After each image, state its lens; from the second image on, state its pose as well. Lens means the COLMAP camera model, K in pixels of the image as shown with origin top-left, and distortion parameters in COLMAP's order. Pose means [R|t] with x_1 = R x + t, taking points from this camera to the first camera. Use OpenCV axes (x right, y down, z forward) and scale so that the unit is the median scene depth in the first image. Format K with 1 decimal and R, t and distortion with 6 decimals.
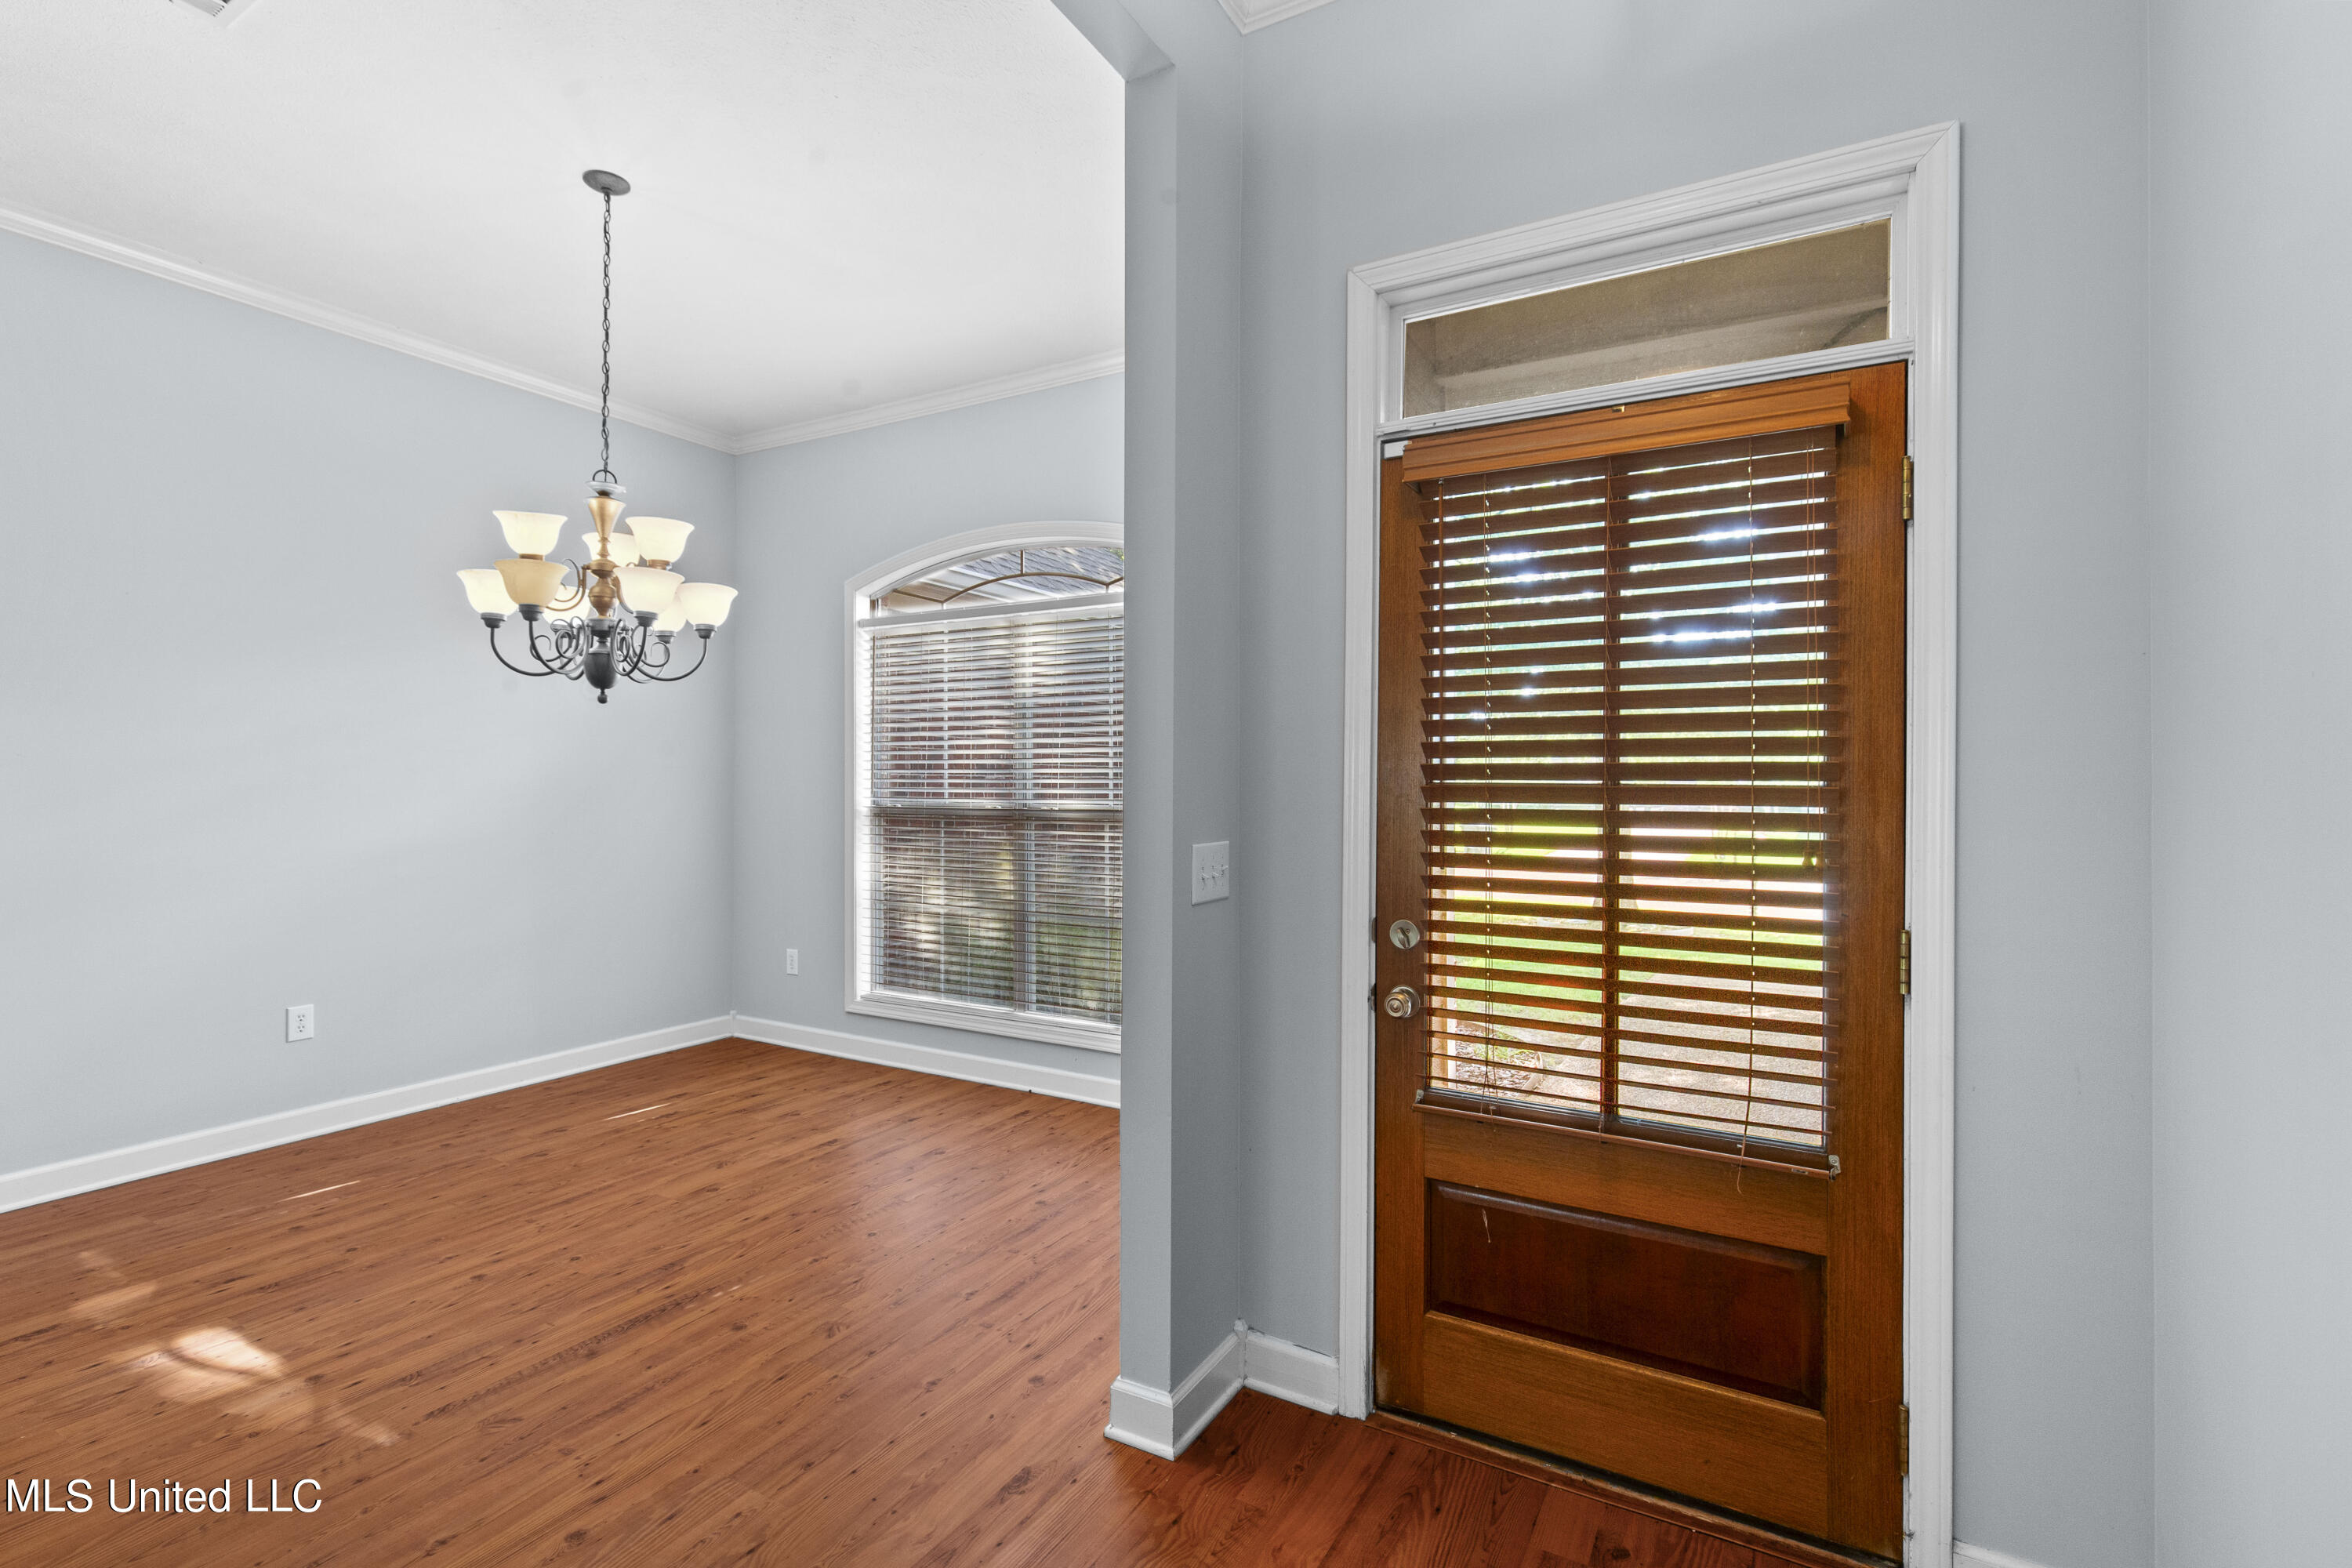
lens RADIAL K [[1070.9, 0, 1145.2], [0, 1070.9, 767.6], [0, 0, 1]] dist [0.009046, -0.002299]
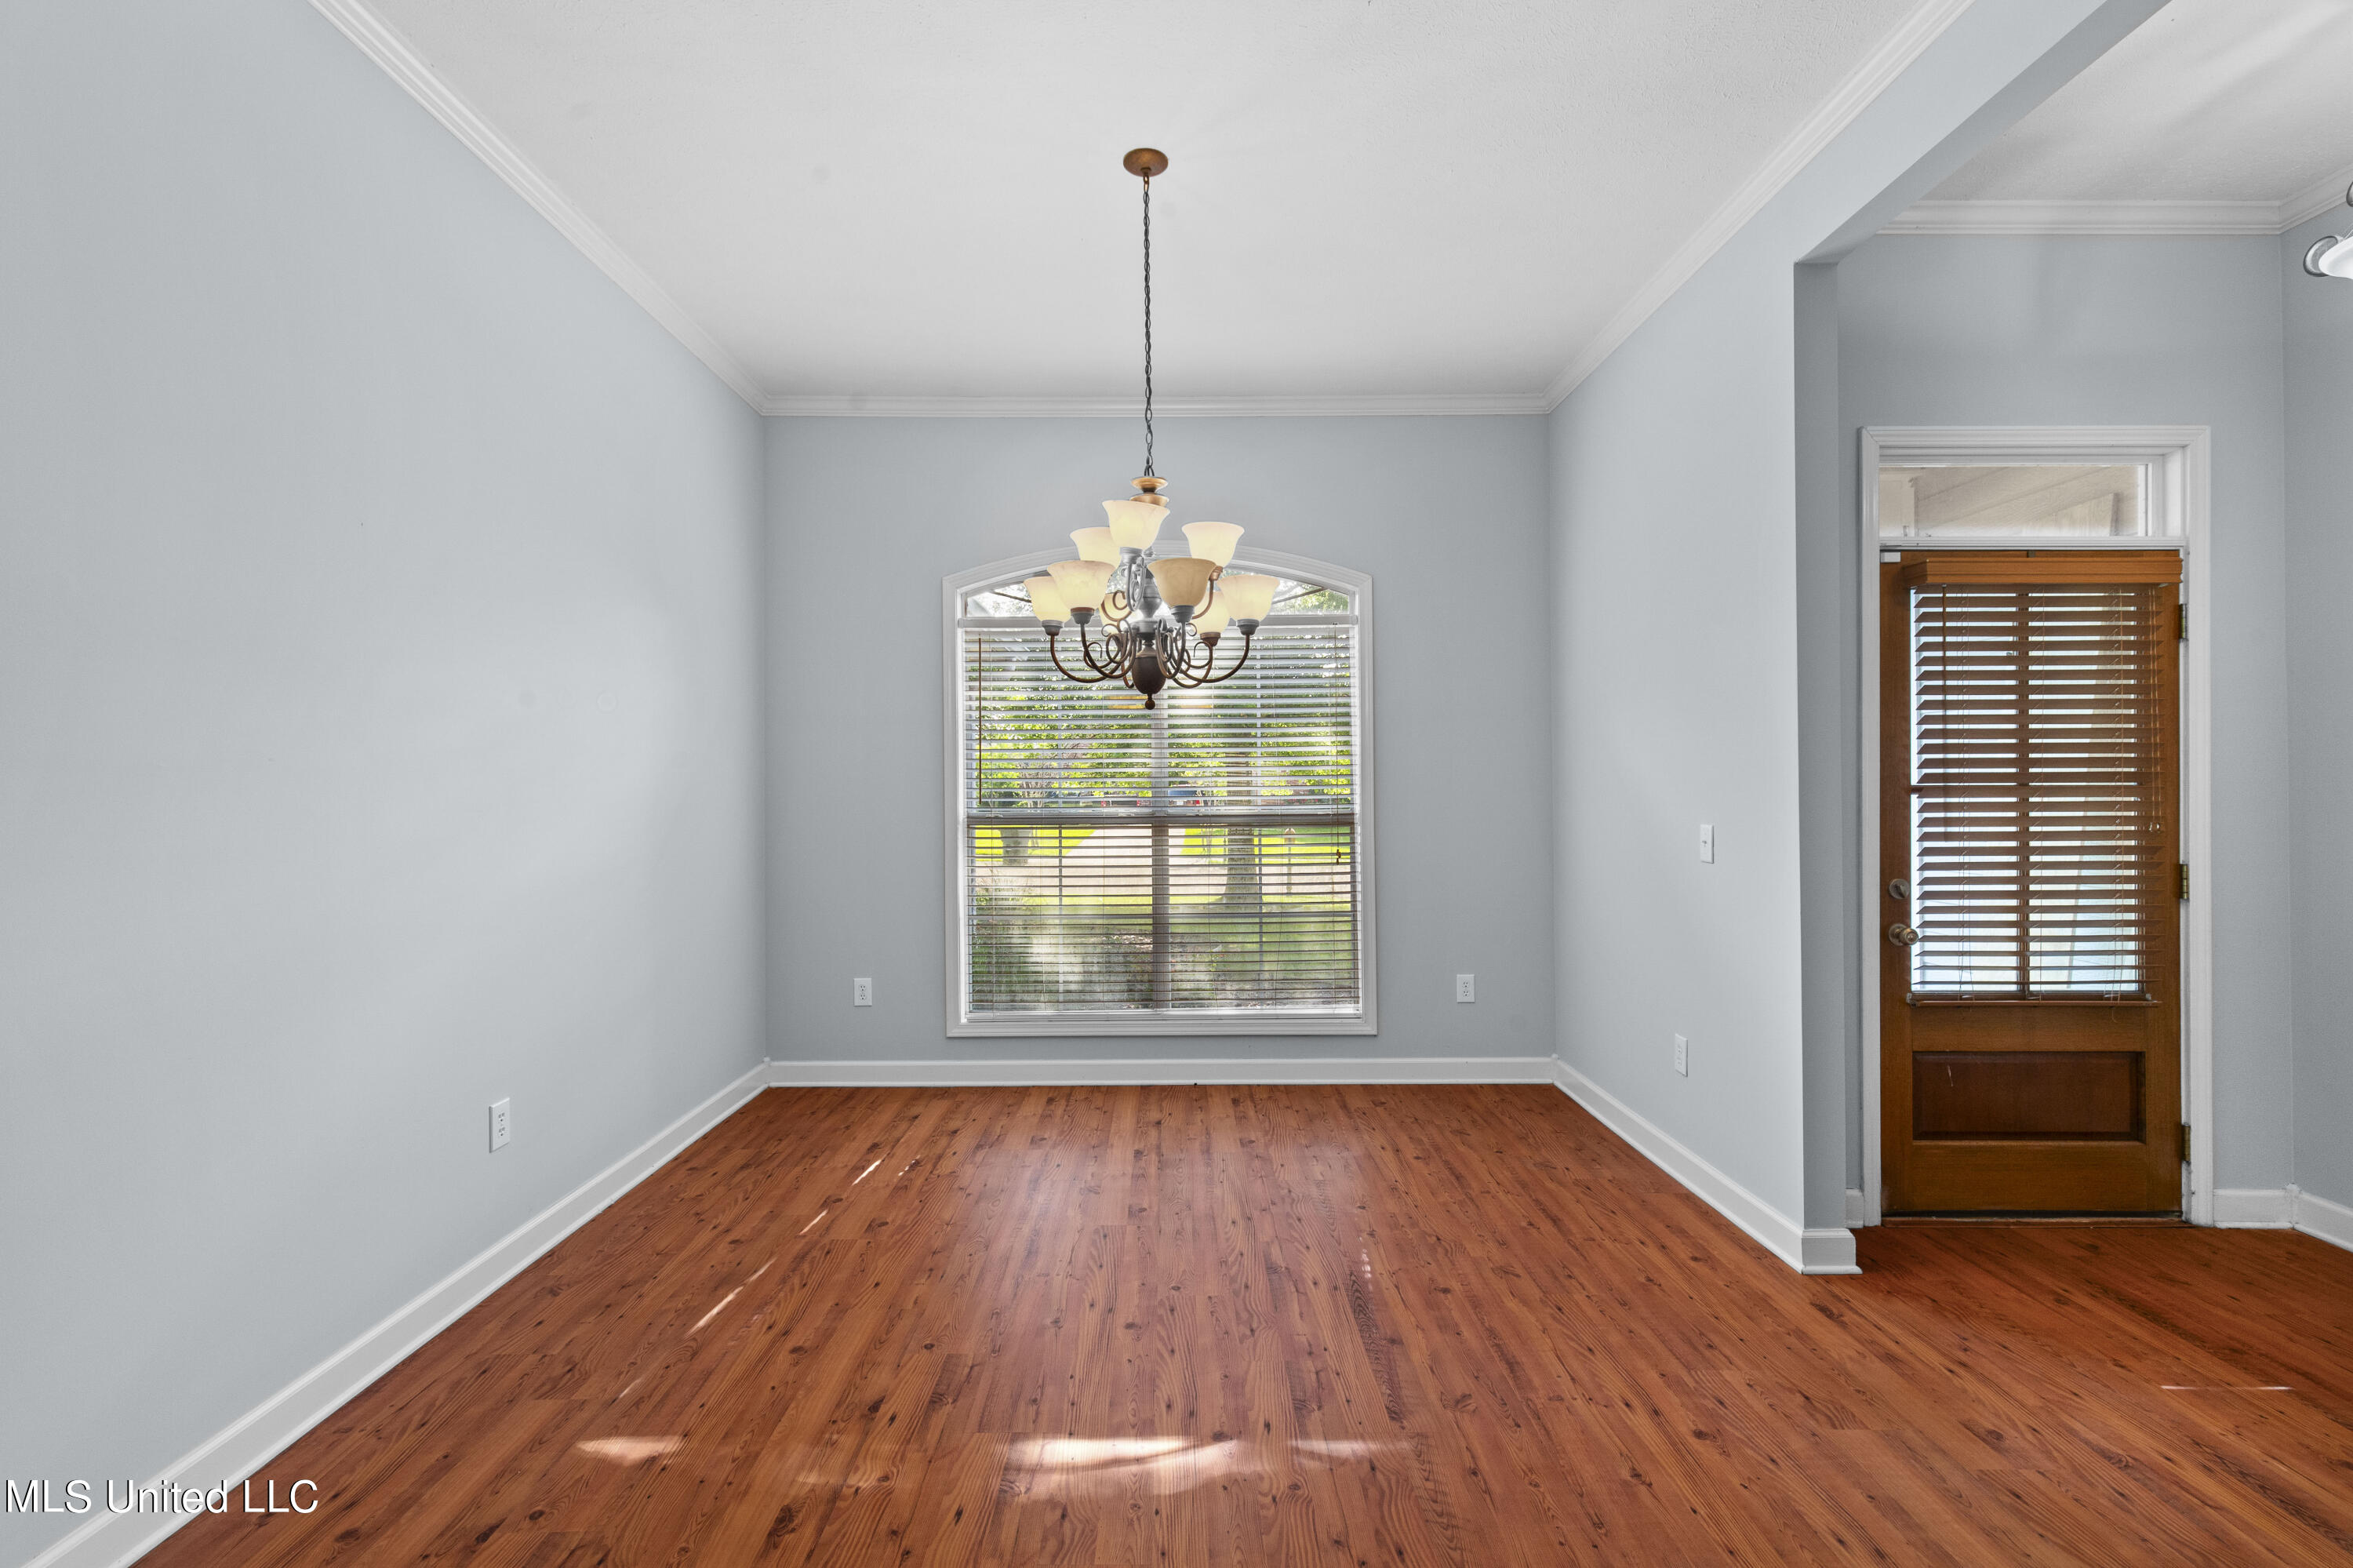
lens RADIAL K [[1071.4, 0, 1136.5], [0, 1071.4, 768.2], [0, 0, 1]] dist [0.009046, -0.002299]
pose [[0.863758, -0.000219, 0.503906, -1.023943], [0.002444, 0.999990, -0.003755, -0.004396], [-0.503900, 0.004475, 0.863750, 0.184197]]
